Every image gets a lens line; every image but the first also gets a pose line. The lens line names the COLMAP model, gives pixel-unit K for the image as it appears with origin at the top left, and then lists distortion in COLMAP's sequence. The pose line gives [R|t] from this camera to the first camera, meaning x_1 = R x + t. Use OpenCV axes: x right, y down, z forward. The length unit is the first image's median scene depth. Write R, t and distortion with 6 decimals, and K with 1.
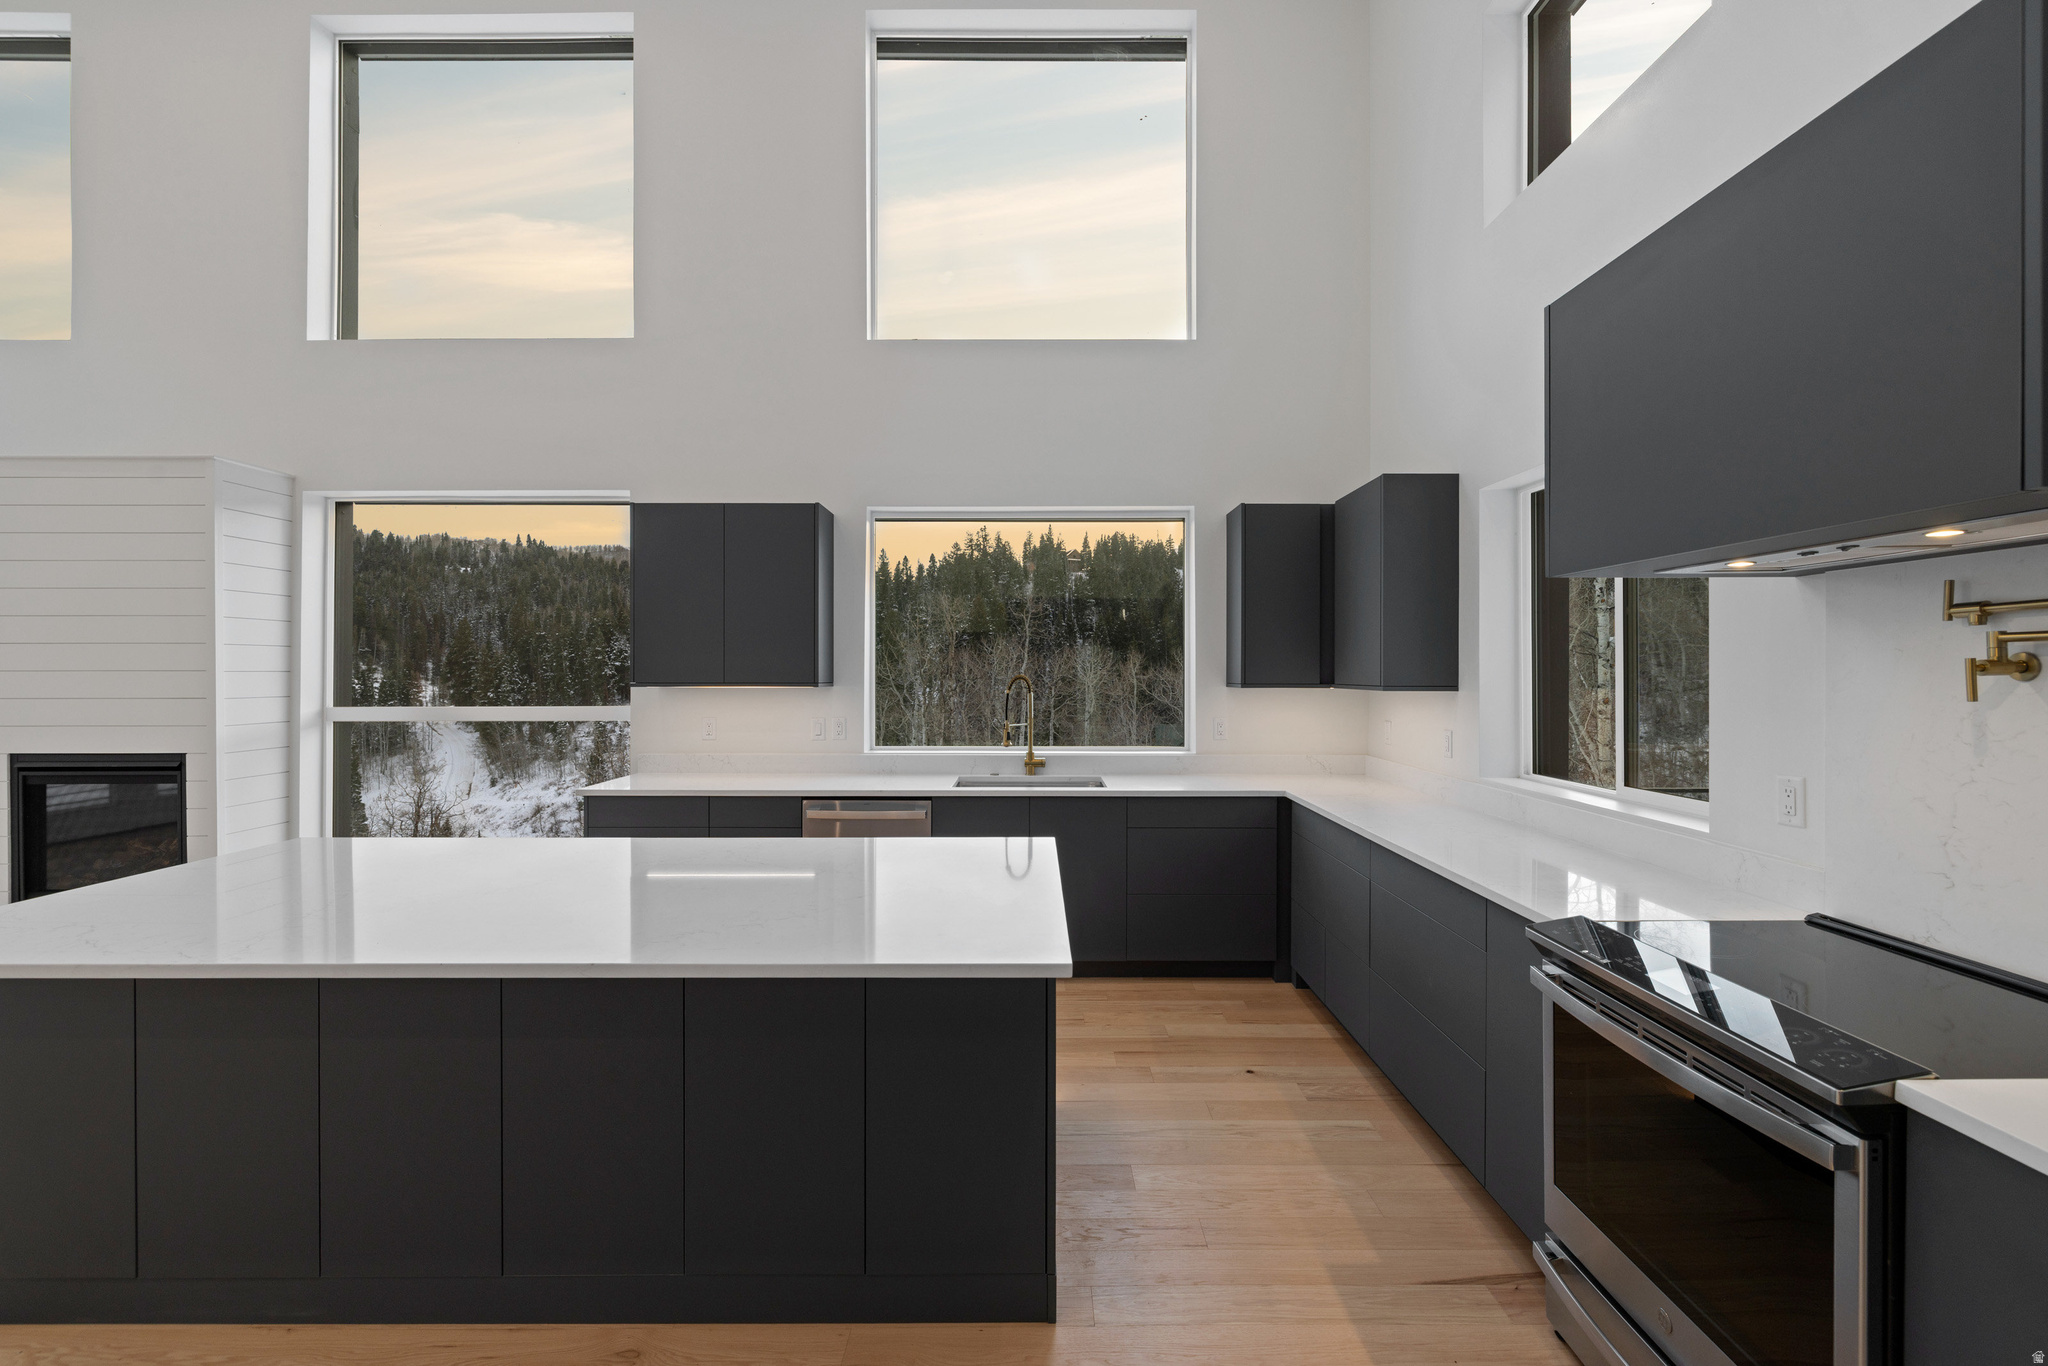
lens RADIAL K [[860.5, 0, 1045.0], [0, 860.5, 676.4], [0, 0, 1]] dist [-0.000536, 0.001028]
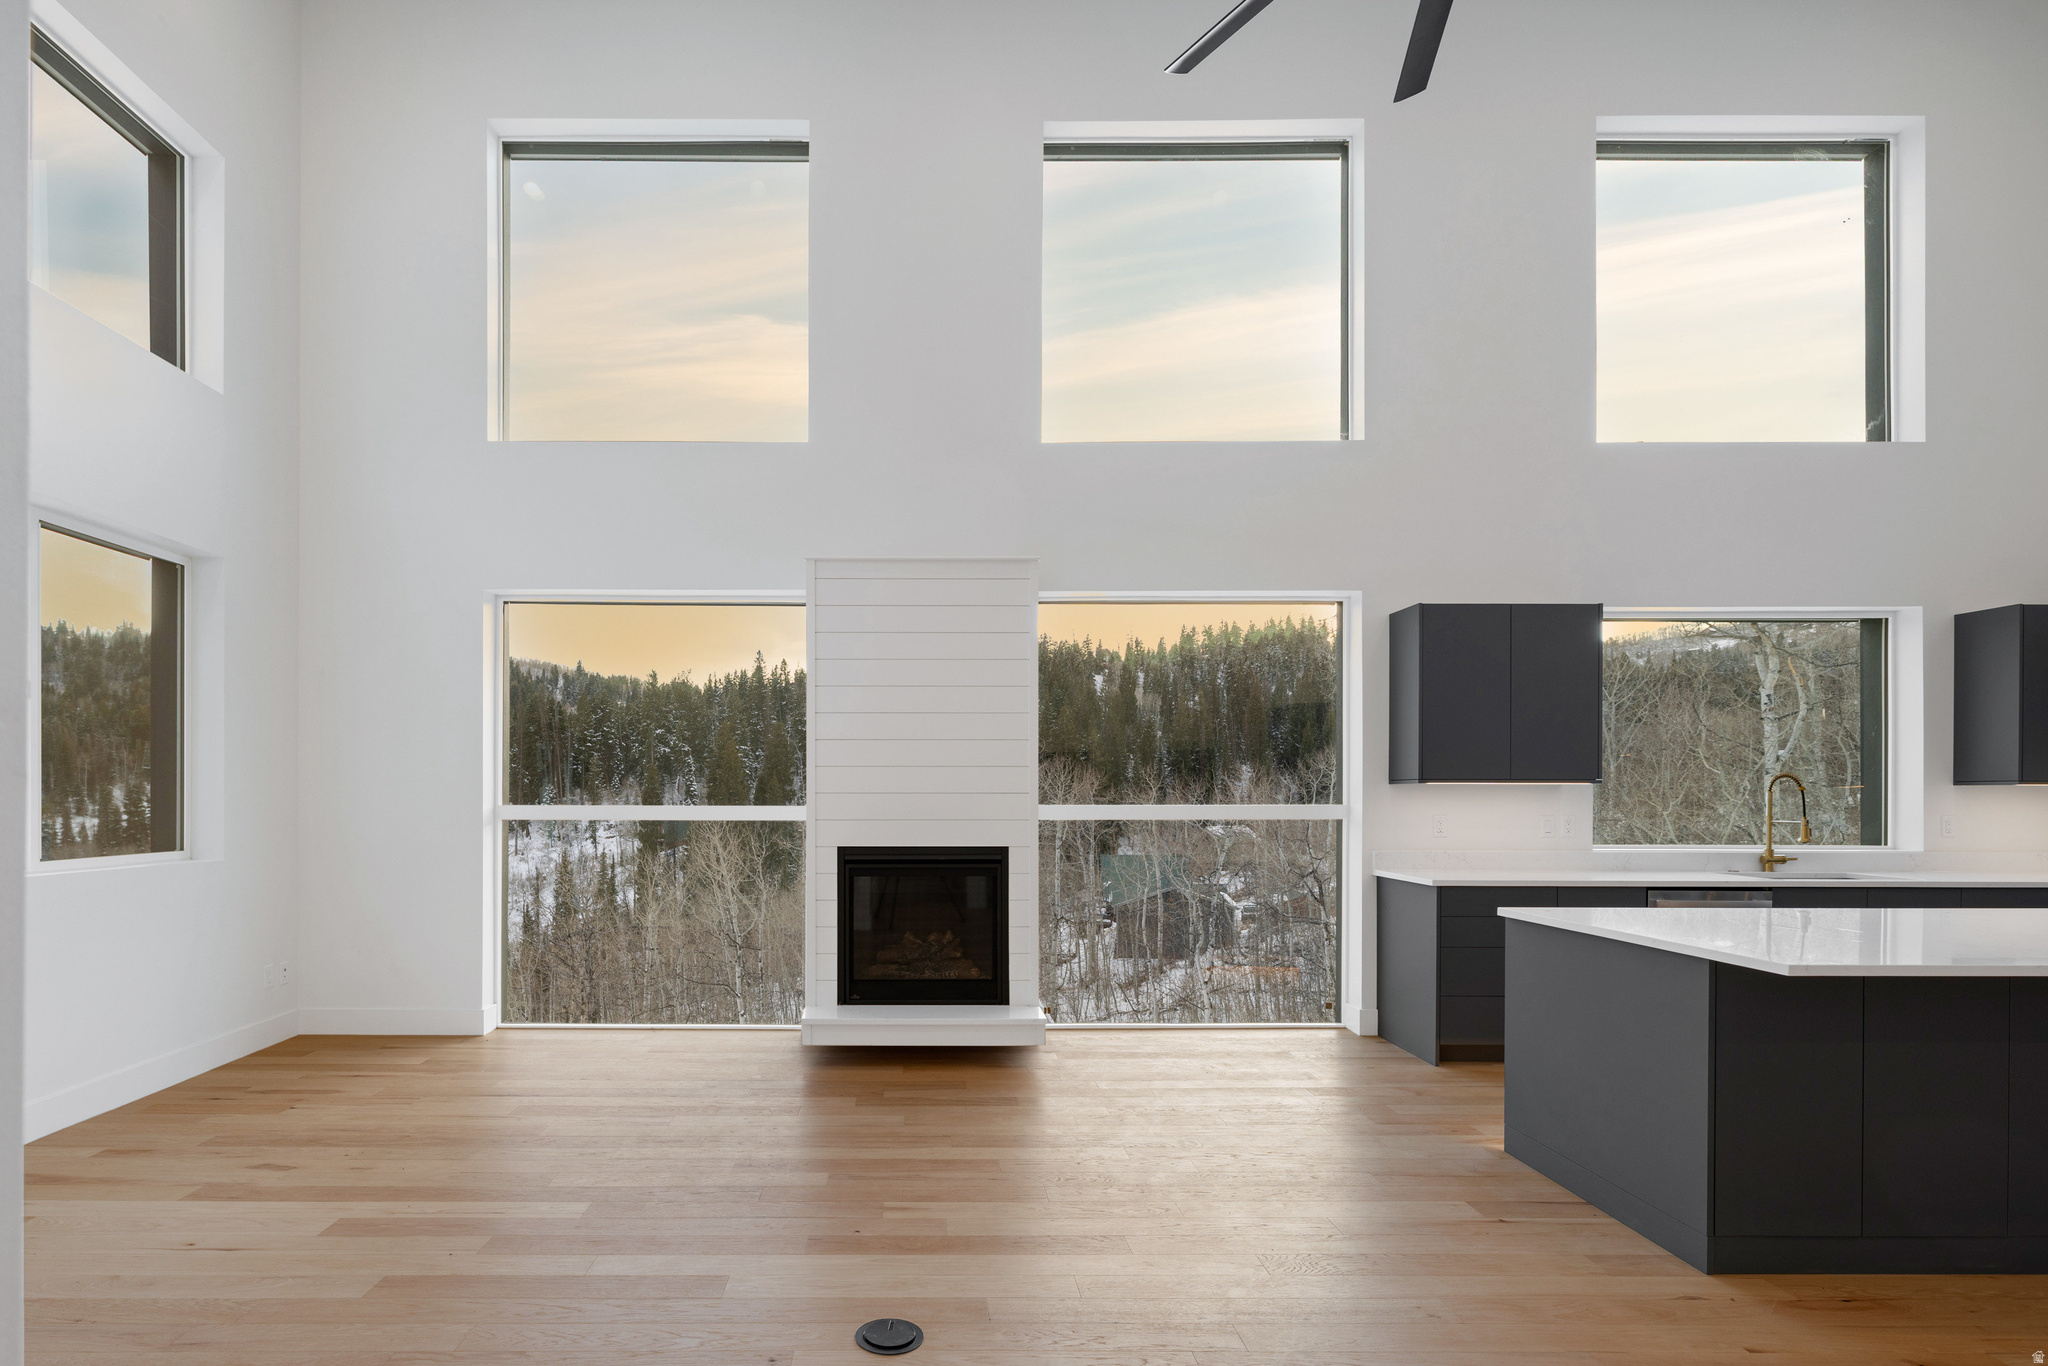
lens RADIAL K [[862.1, 0, 1066.9], [0, 862.1, 815.1], [0, 0, 1]] dist [-0.003266, -0.000475]
pose [[0.999978, 0.003231, -0.005738, -0.781858], [-0.003074, 0.999627, 0.027145, 0.020207], [0.005823, -0.027127, 0.999615, -0.023570]]
